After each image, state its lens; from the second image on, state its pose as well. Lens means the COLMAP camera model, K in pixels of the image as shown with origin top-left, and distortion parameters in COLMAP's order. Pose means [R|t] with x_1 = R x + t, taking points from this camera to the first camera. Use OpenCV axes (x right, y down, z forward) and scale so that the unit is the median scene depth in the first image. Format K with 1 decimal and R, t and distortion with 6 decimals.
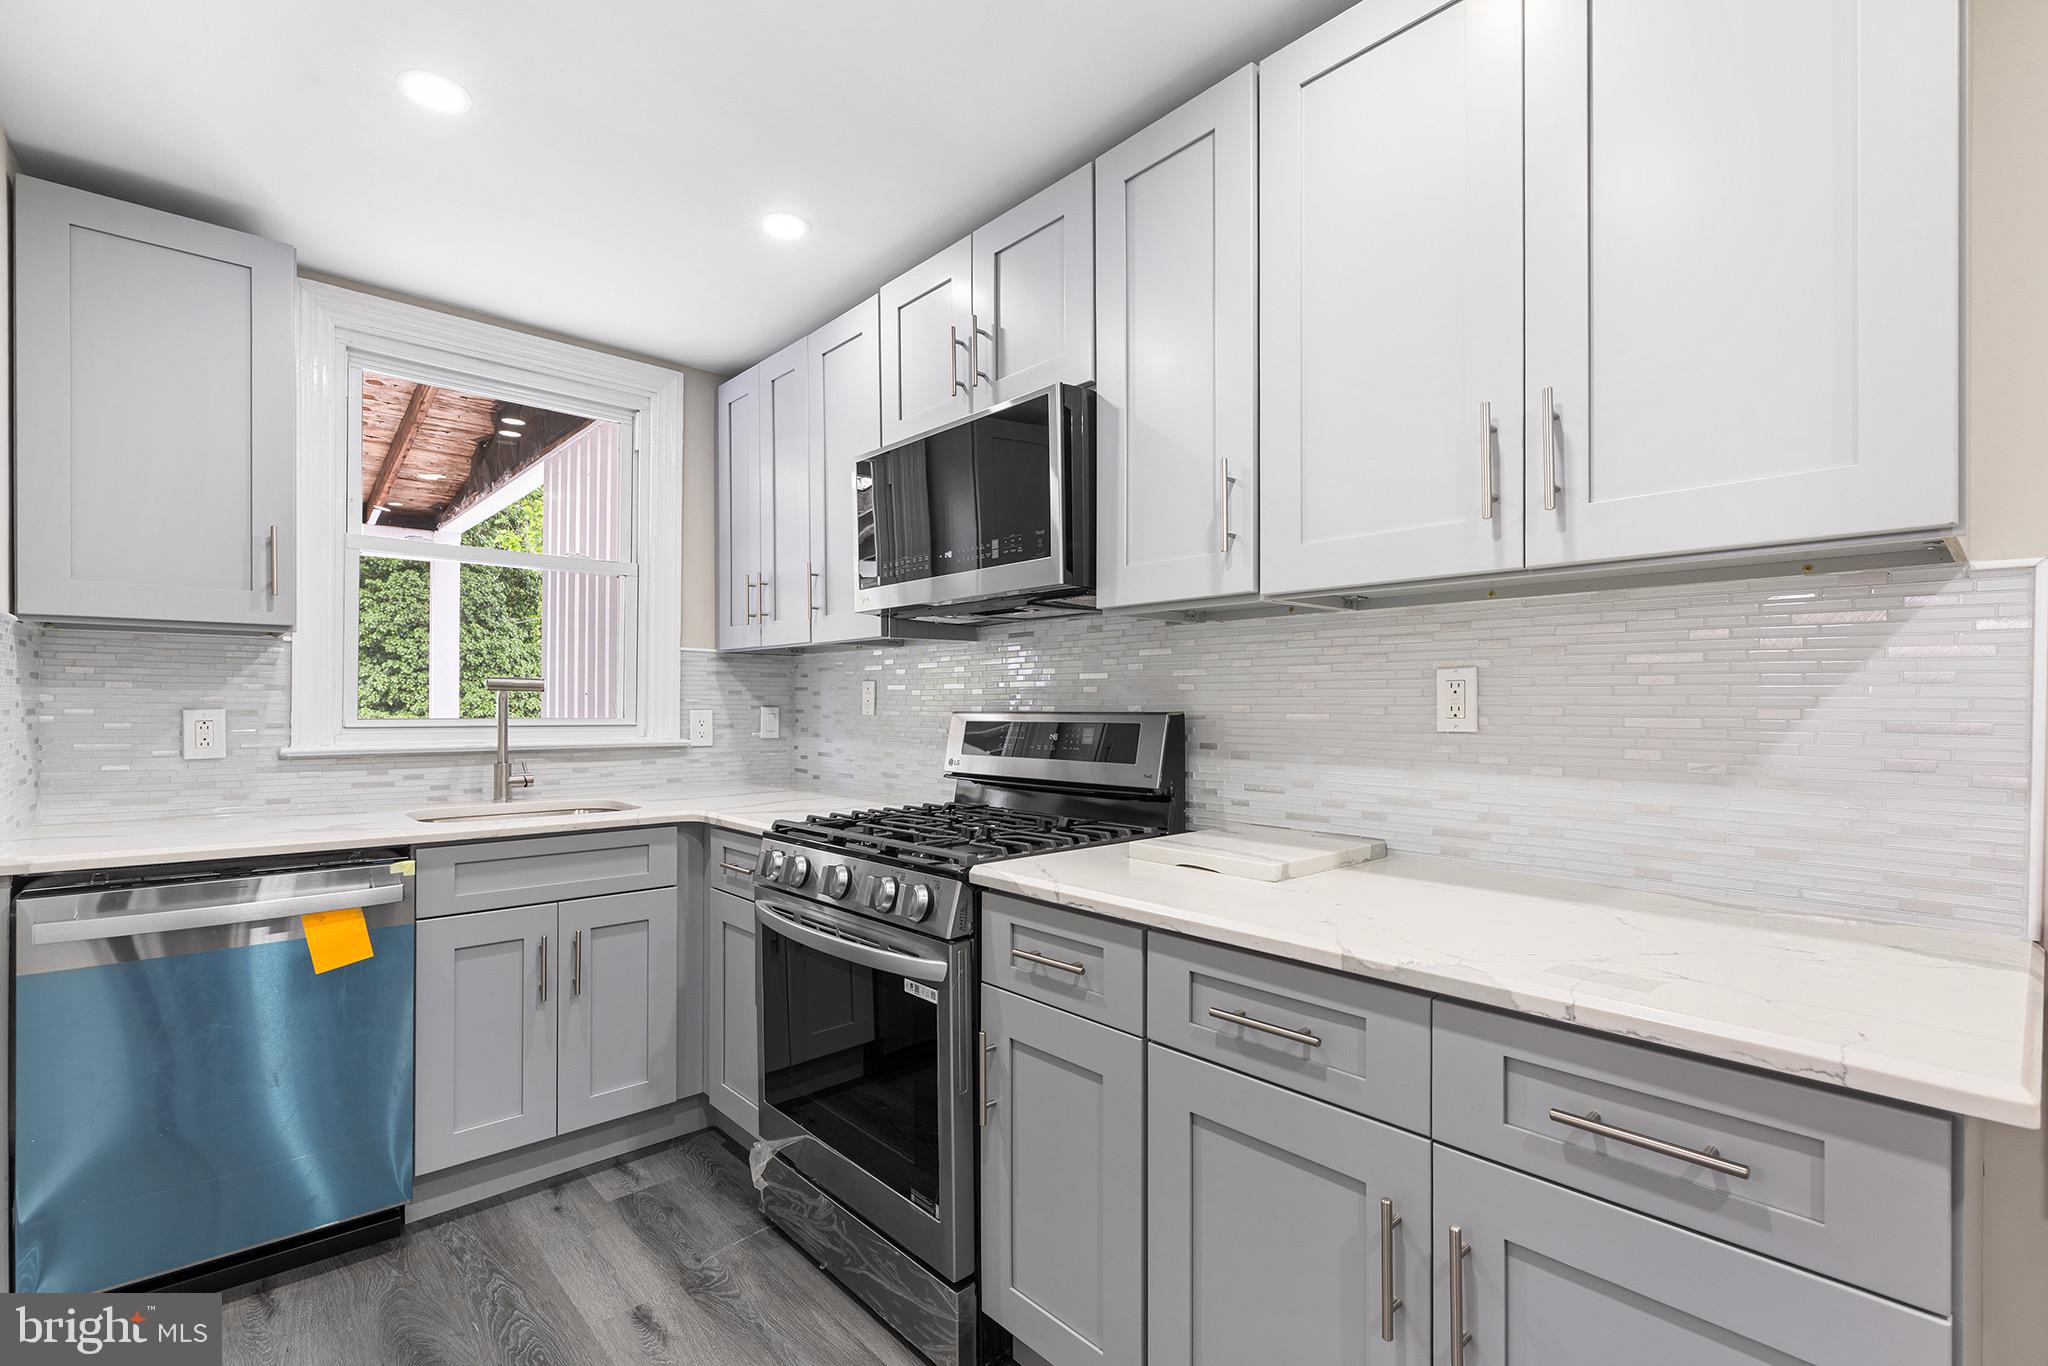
lens RADIAL K [[901.6, 0, 1016.4], [0, 901.6, 708.8], [0, 0, 1]] dist [-0.000760, 0.000165]
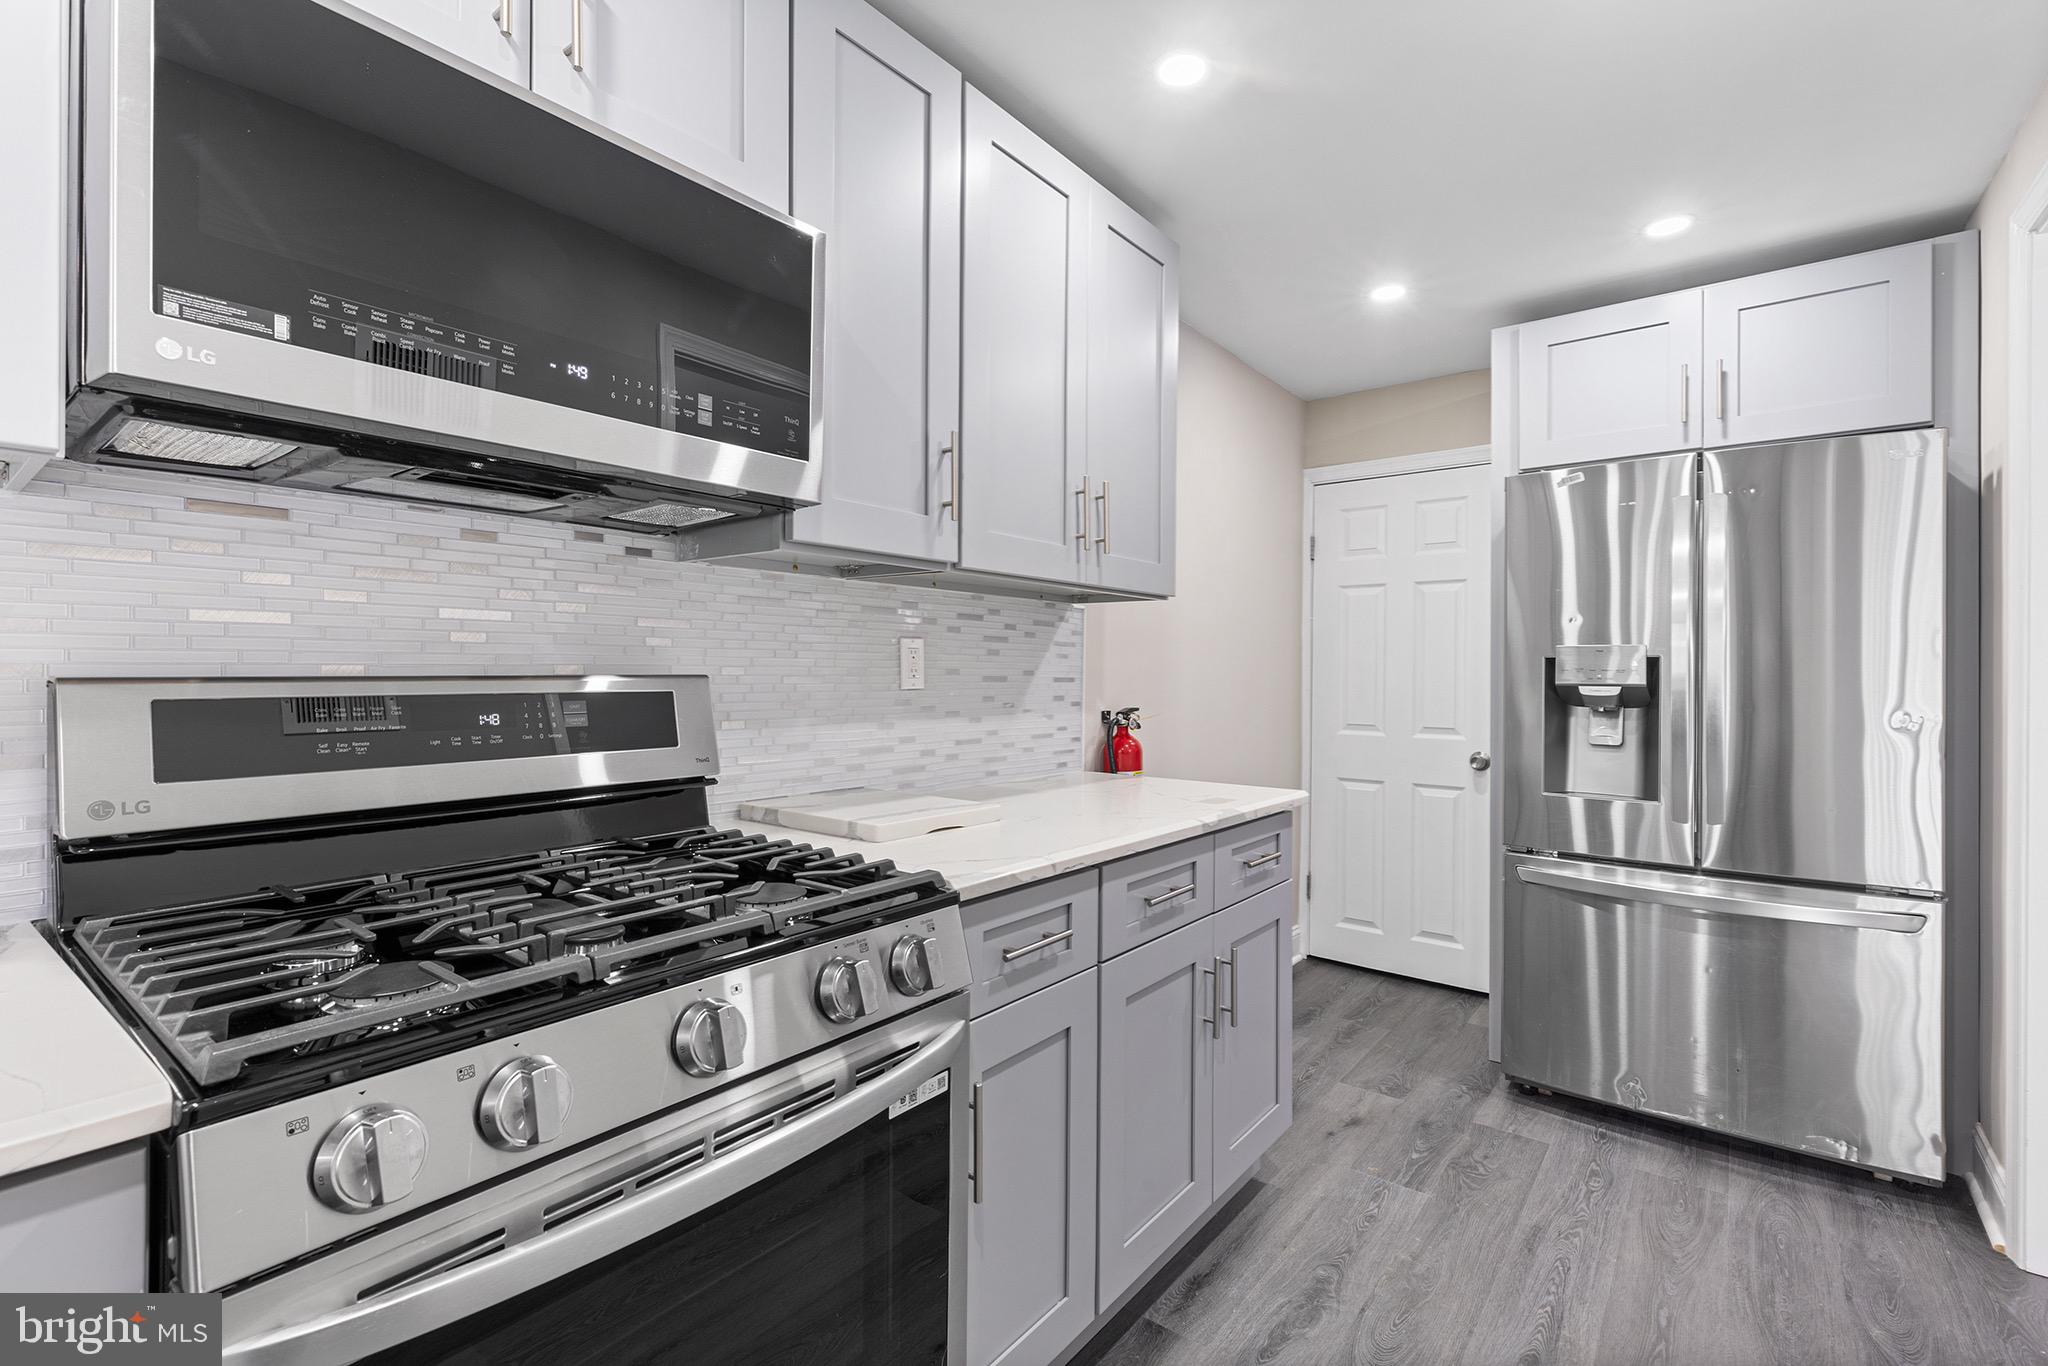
lens RADIAL K [[945.1, 0, 985.9], [0, 945.1, 670.5], [0, 0, 1]] dist [0.000663, 0.000137]
pose [[-0.157631, 0.000354, 0.987498, -0.644506], [-0.000929, 0.999999, -0.000507, 0.000218], [-0.987498, -0.000997, -0.157631, 0.853372]]
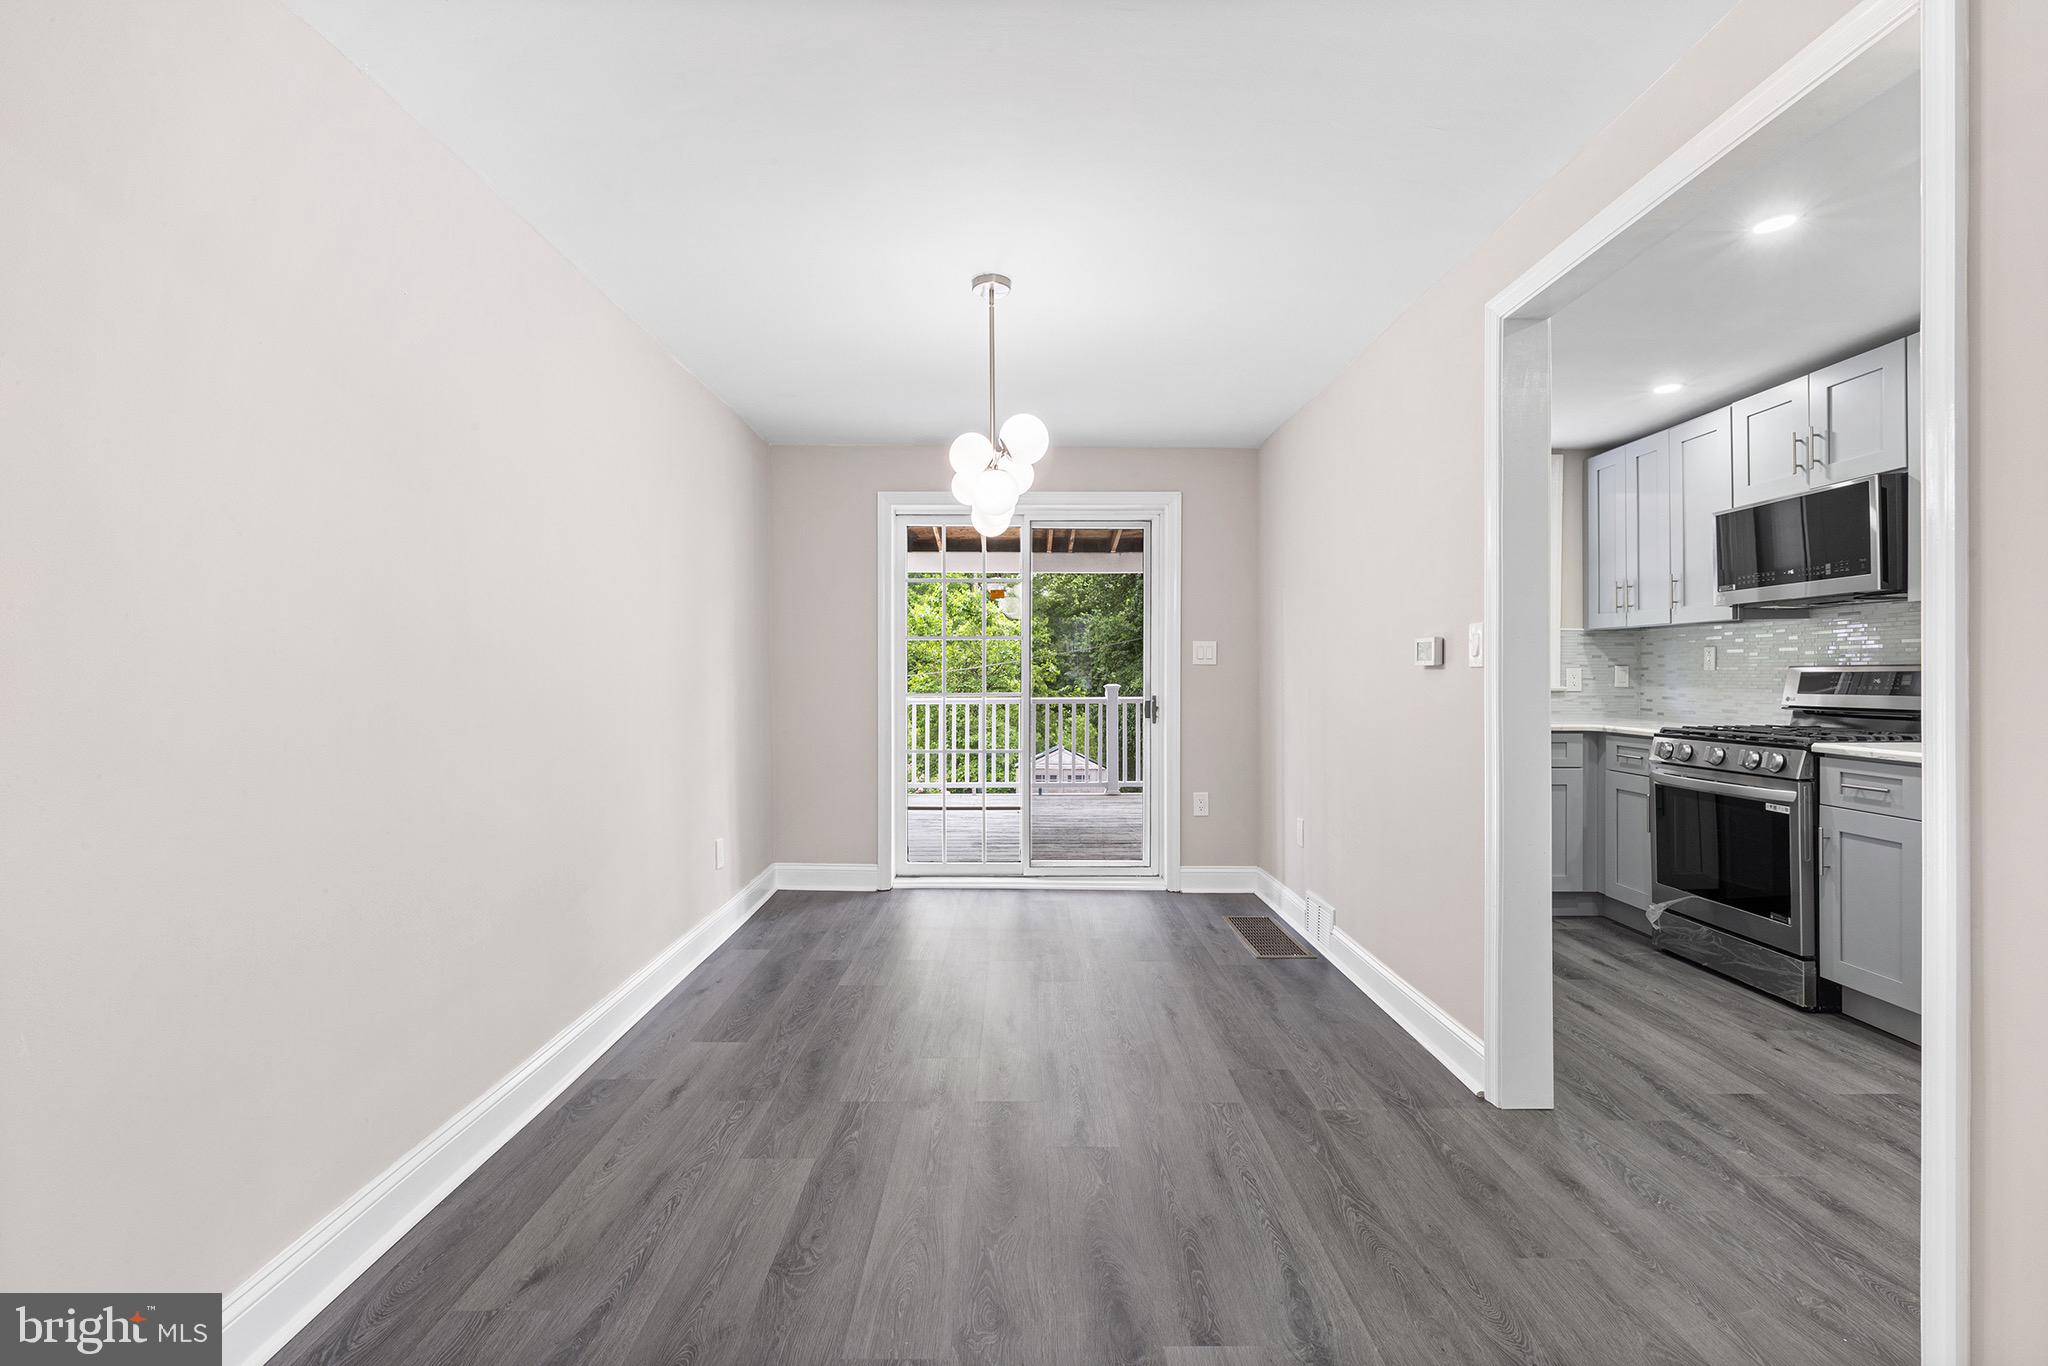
lens RADIAL K [[933.3, 0, 1017.9], [0, 933.3, 679.0], [0, 0, 1]] dist [-0.000399, 0.000115]
pose [[0.746861, 0.000734, -0.664979, 0.005448], [-0.000189, 1.000000, 0.000892, 0.028677], [0.664980, -0.000540, 0.746861, -1.263751]]
